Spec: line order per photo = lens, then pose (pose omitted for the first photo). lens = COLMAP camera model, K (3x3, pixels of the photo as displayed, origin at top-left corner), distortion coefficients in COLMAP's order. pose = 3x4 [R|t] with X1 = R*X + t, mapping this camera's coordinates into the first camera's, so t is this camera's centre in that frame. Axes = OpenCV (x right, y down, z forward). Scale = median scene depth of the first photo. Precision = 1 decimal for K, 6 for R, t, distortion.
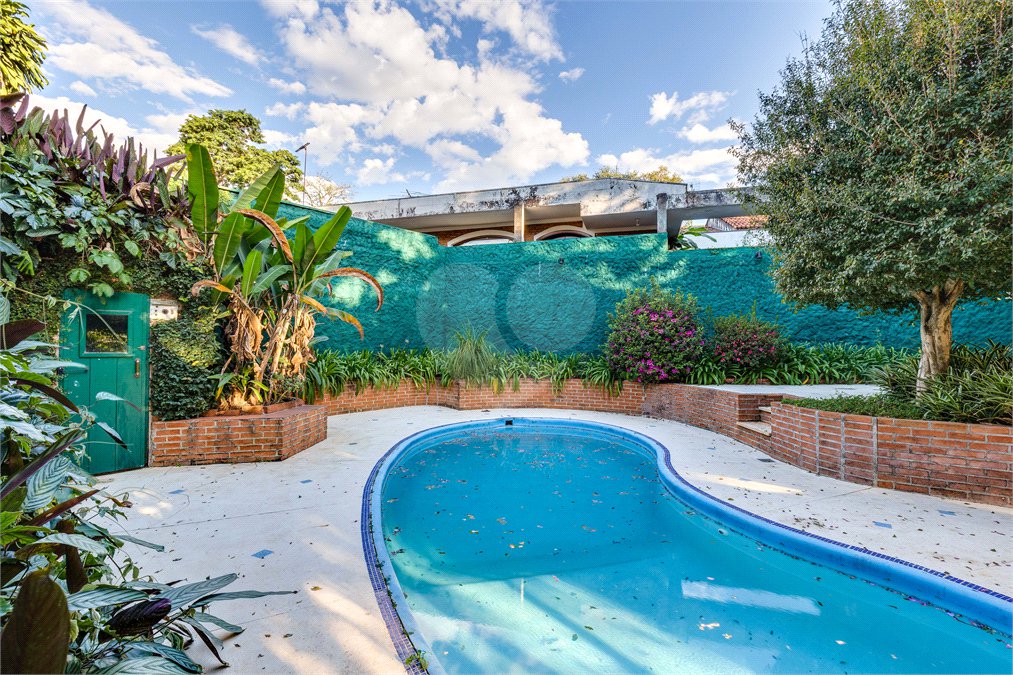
lens RADIAL K [[450.8, 0, 510.5], [0, 450.8, 344.0], [0, 0, 1]] dist [0.001777, 0.000298]
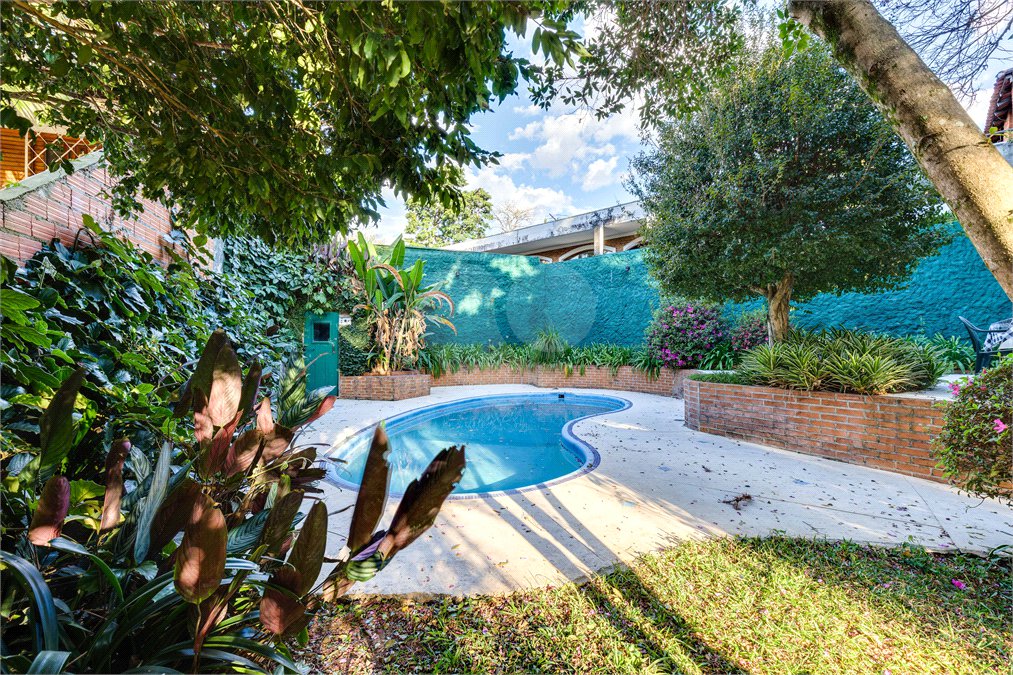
lens RADIAL K [[450.8, 0, 510.5], [0, 450.8, 344.0], [0, 0, 1]] dist [0.001777, 0.000298]
pose [[0.891544, -0.005758, -0.452898, 0.490970], [0.004397, 0.999982, -0.004057, 0.025639], [0.452913, 0.001625, 0.891553, -0.274116]]
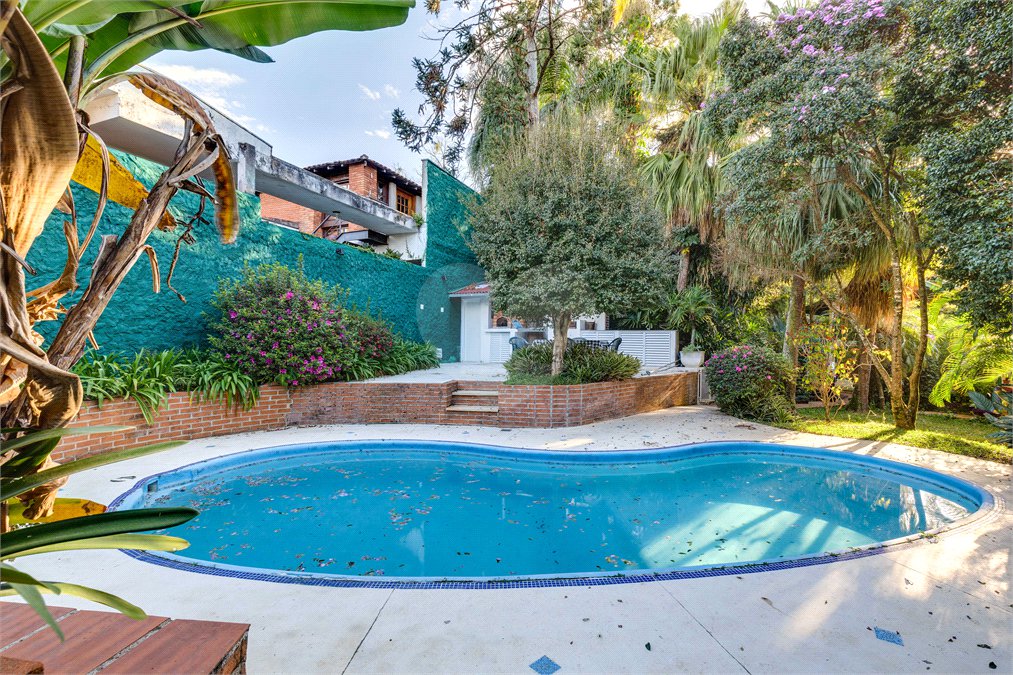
lens RADIAL K [[450.8, 0, 510.5], [0, 450.8, 344.0], [0, 0, 1]] dist [0.001777, 0.000298]
pose [[0.122337, -0.004532, 0.992478, -0.480629], [-0.015574, 0.999858, 0.006486, 0.000586], [-0.992366, -0.016250, 0.122249, 0.556234]]
